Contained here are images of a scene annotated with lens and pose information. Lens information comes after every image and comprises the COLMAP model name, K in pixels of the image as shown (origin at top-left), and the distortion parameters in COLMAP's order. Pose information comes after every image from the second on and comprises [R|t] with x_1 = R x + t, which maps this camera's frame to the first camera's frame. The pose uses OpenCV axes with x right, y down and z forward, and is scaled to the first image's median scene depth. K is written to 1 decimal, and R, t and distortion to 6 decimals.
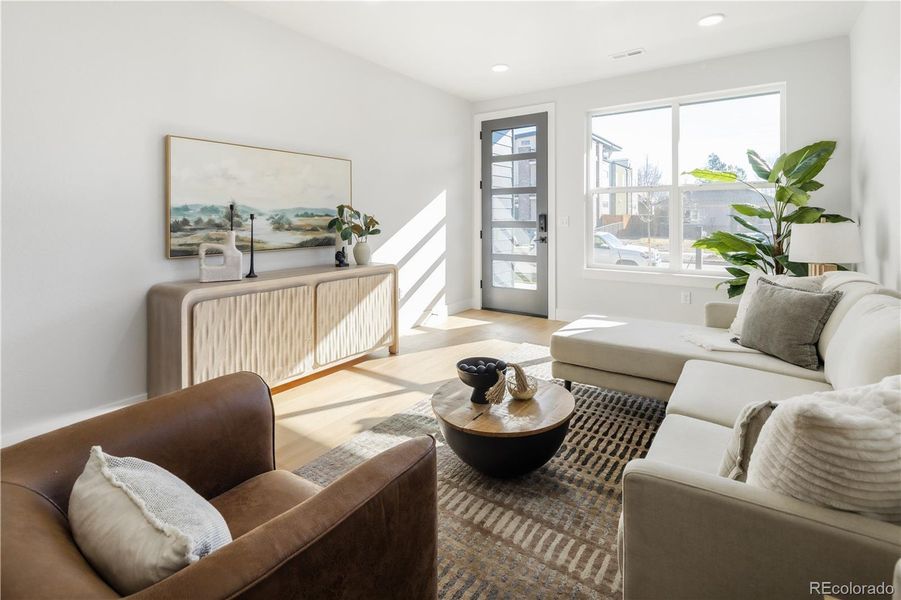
lens RADIAL K [[435.4, 0, 447.8], [0, 435.4, 217.7], [0, 0, 1]] dist [0.001306, 0.000148]
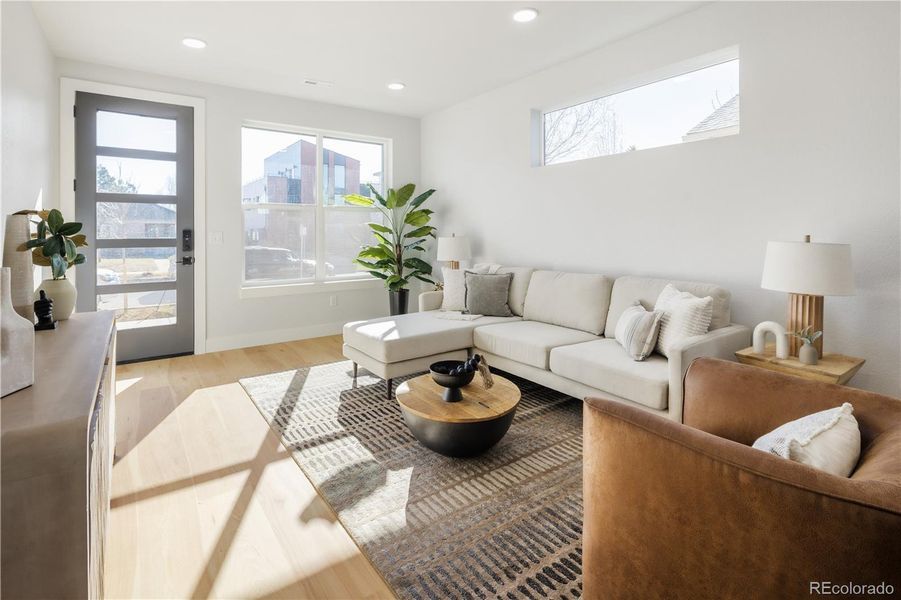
lens RADIAL K [[432.2, 0, 444.7], [0, 432.2, 238.5], [0, 0, 1]] dist [-0.004642, -0.000611]
pose [[0.349619, -0.010713, 0.936831, -0.416309], [0.003371, 0.999943, 0.010176, 0.001868], [-0.936886, -0.000400, 0.349636, 0.282504]]
